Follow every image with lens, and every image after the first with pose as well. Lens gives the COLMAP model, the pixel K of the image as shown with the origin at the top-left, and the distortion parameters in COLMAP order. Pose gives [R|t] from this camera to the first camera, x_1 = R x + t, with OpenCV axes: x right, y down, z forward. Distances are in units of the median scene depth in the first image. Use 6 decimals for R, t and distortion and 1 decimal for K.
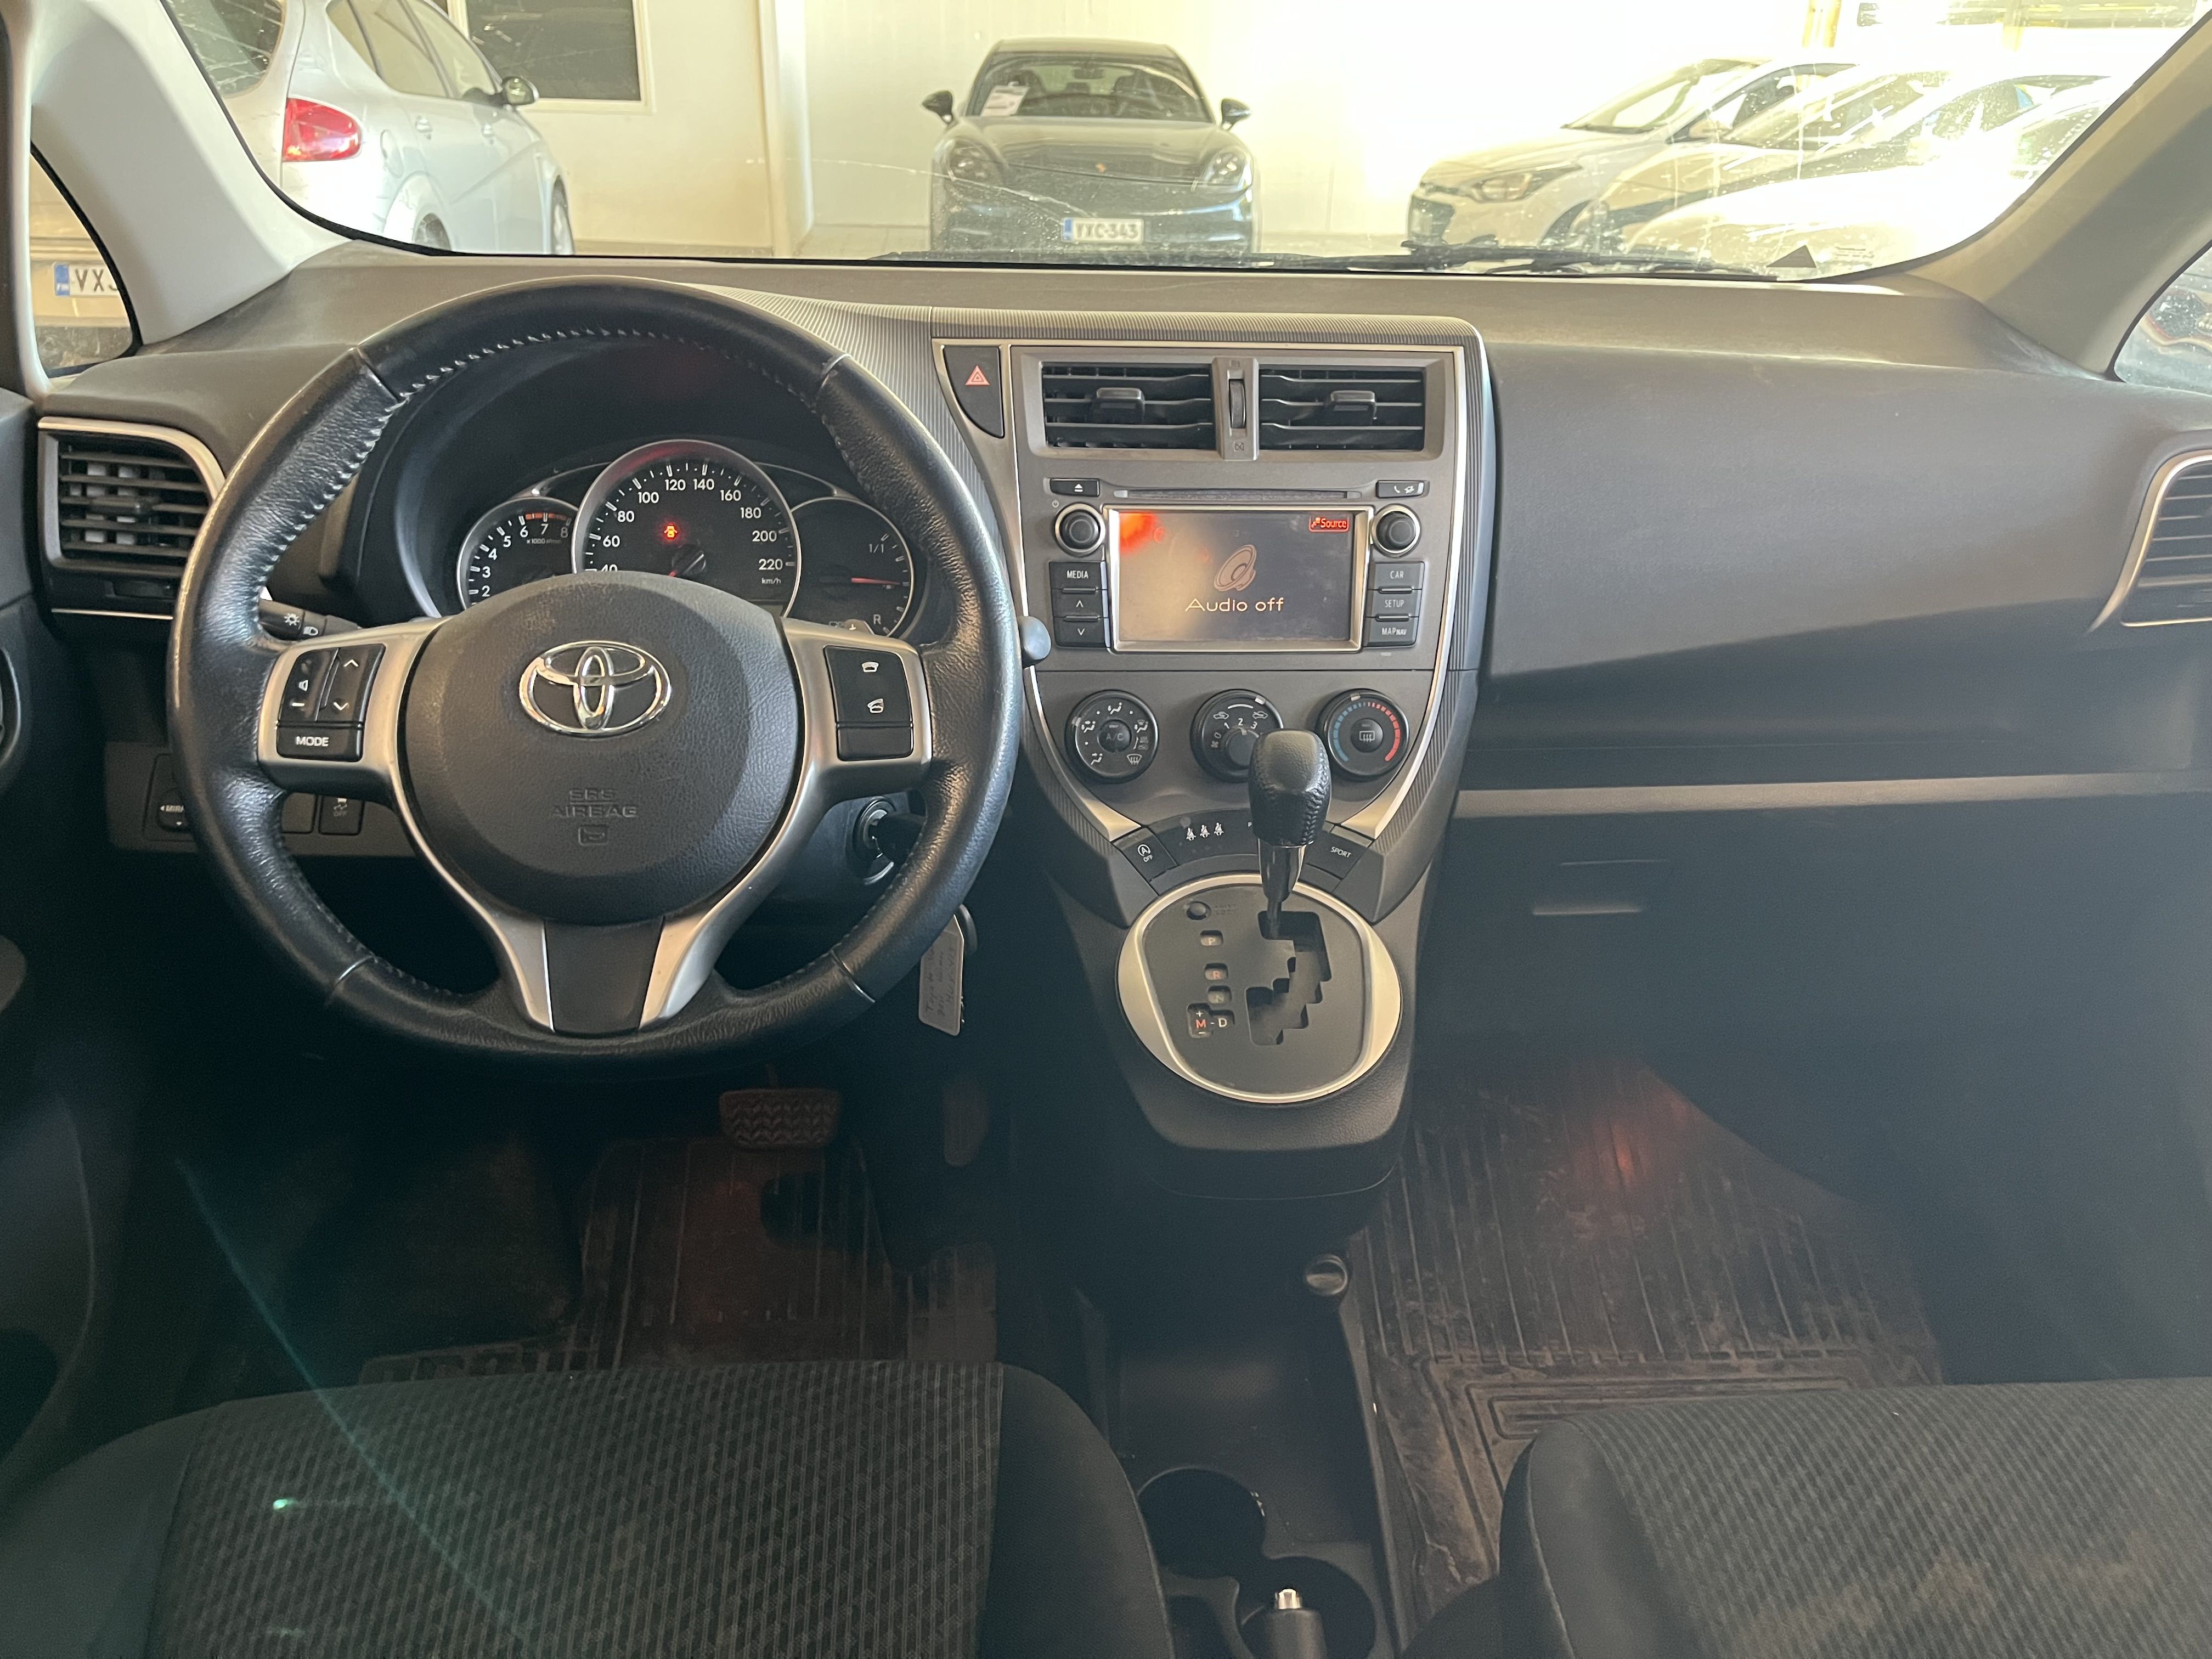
lens RADIAL K [[1681.8, 0, 1106.0], [0, 1681.8, 829.5], [0, 0, 1]] dist [0.090283, -0.218496]
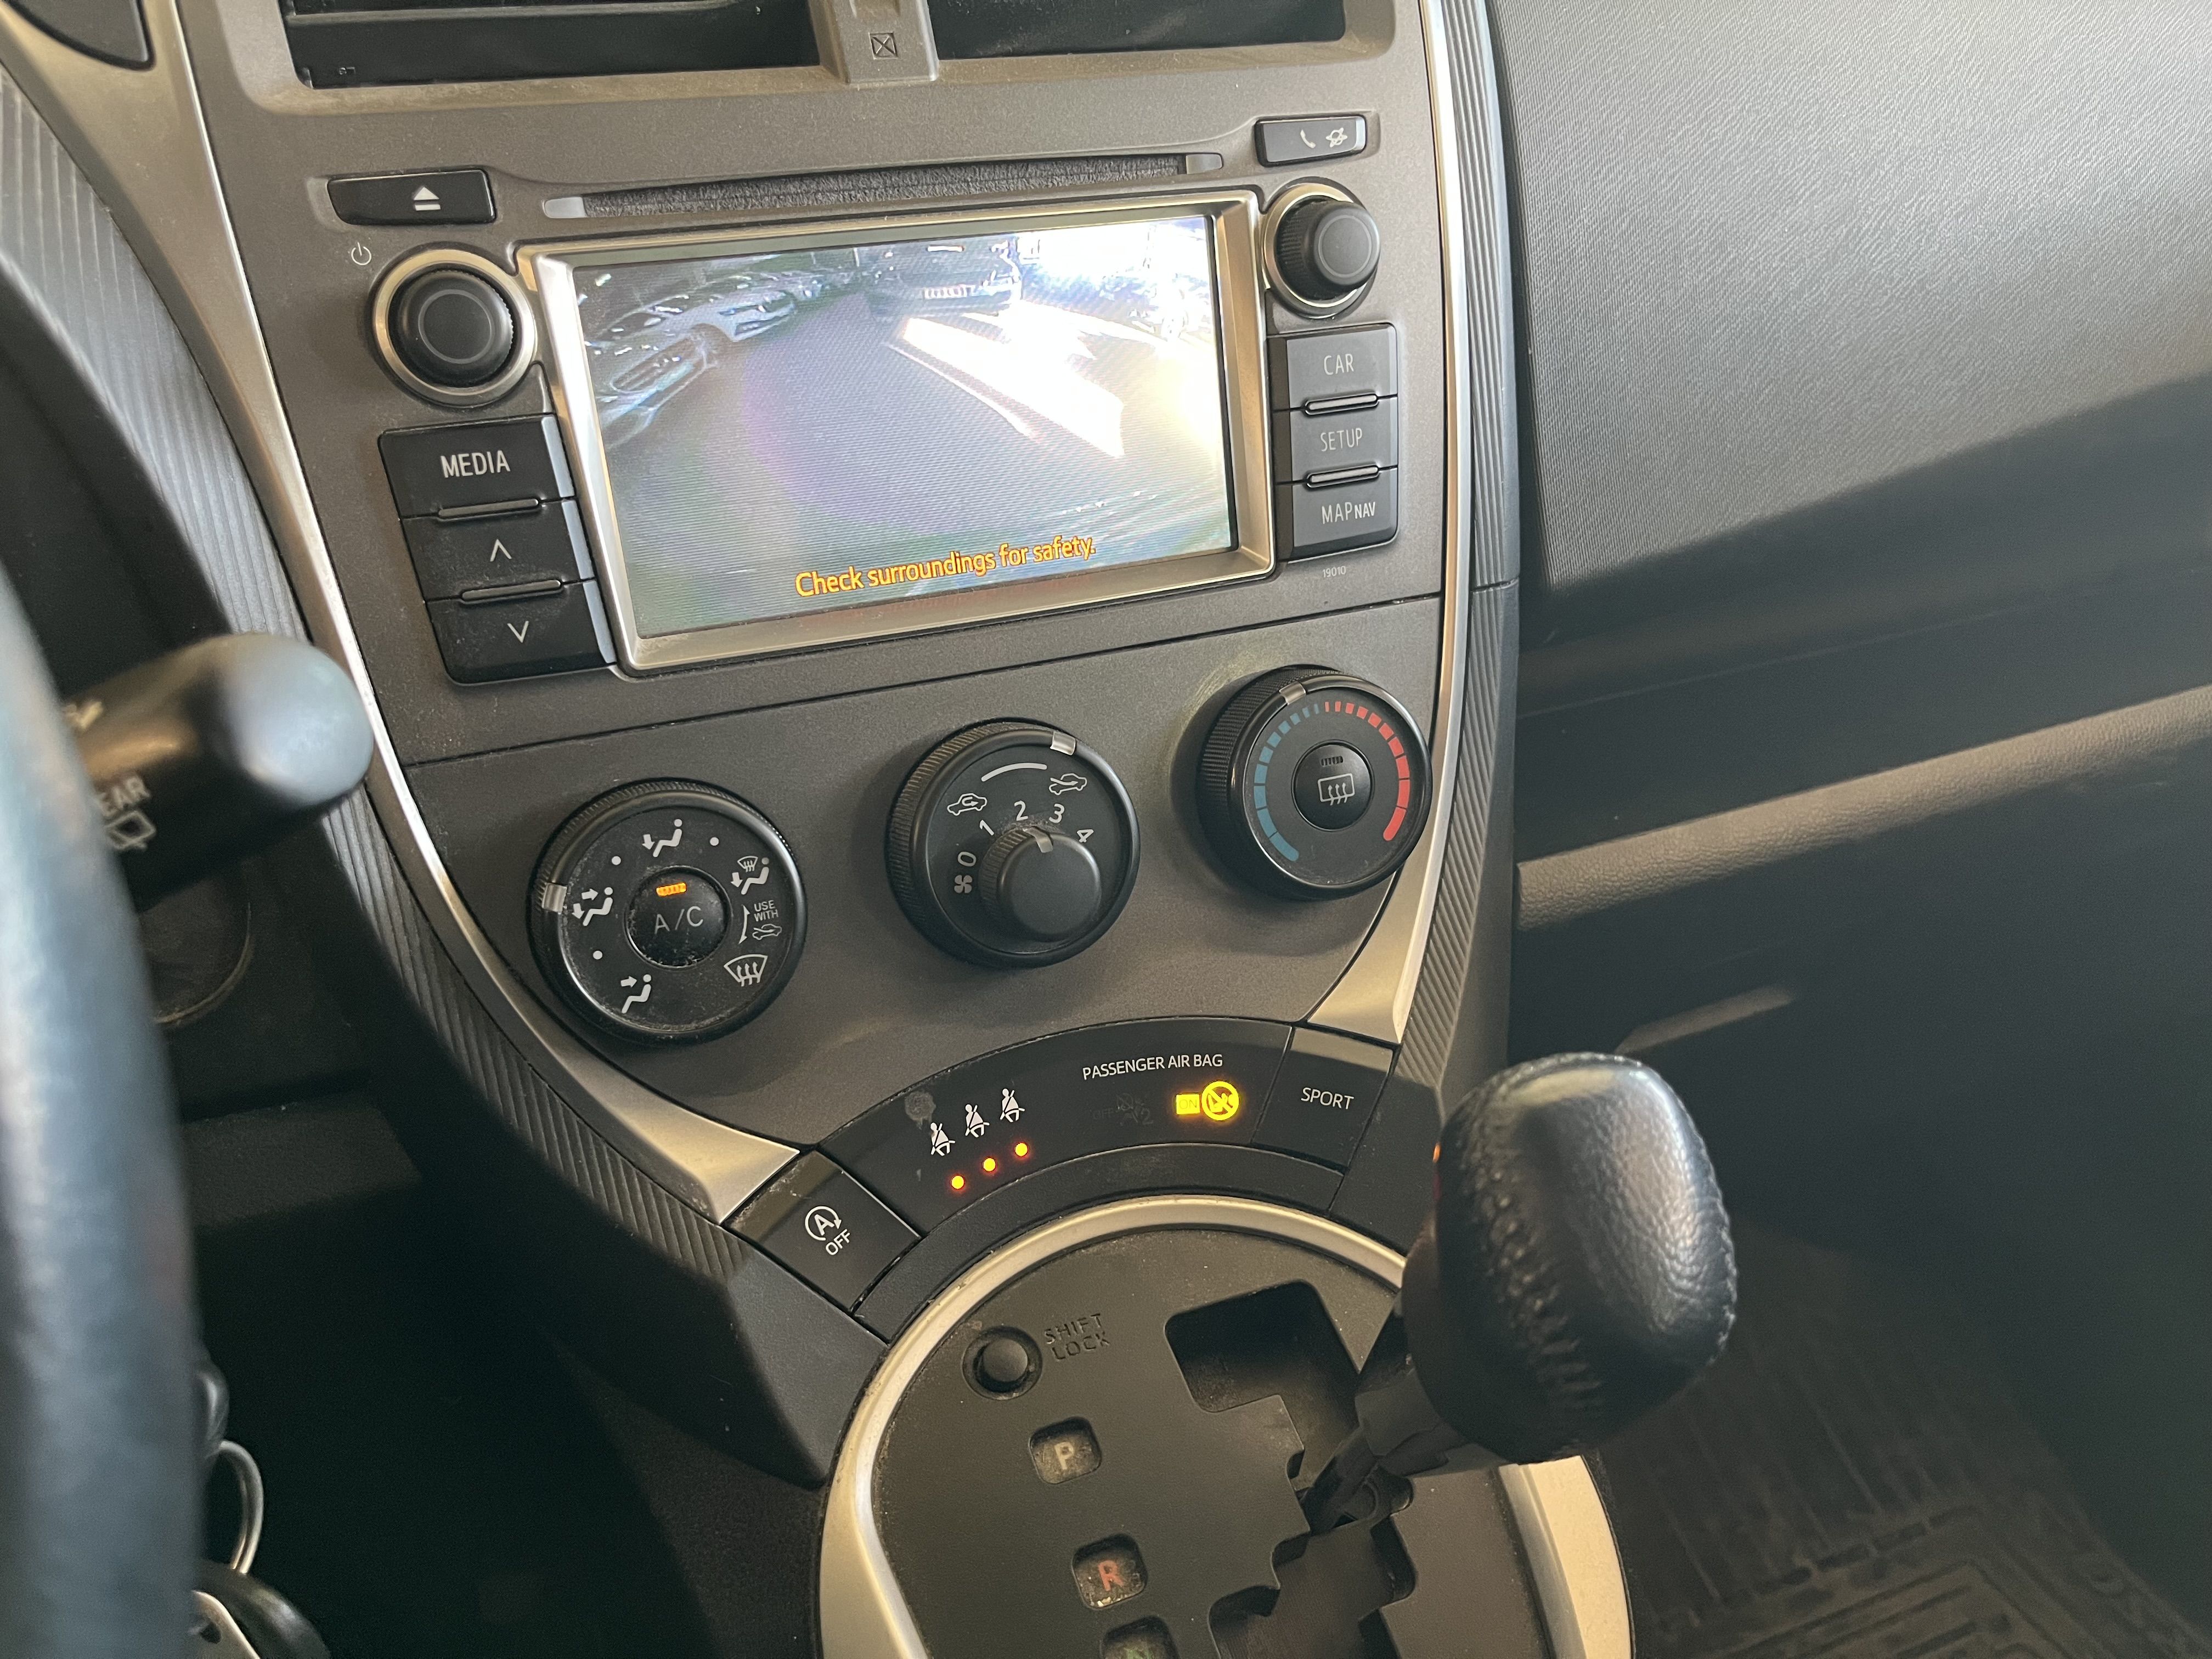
lens RADIAL K [[1681.8, 0, 1106.0], [0, 1681.8, 829.5], [0, 0, 1]] dist [0.090283, -0.218496]
pose [[0.952344, -0.179009, 0.246974, 0.006288], [0.165515, 0.983387, 0.074536, -0.084009], [-0.256213, -0.030106, 0.966151, 0.638503]]
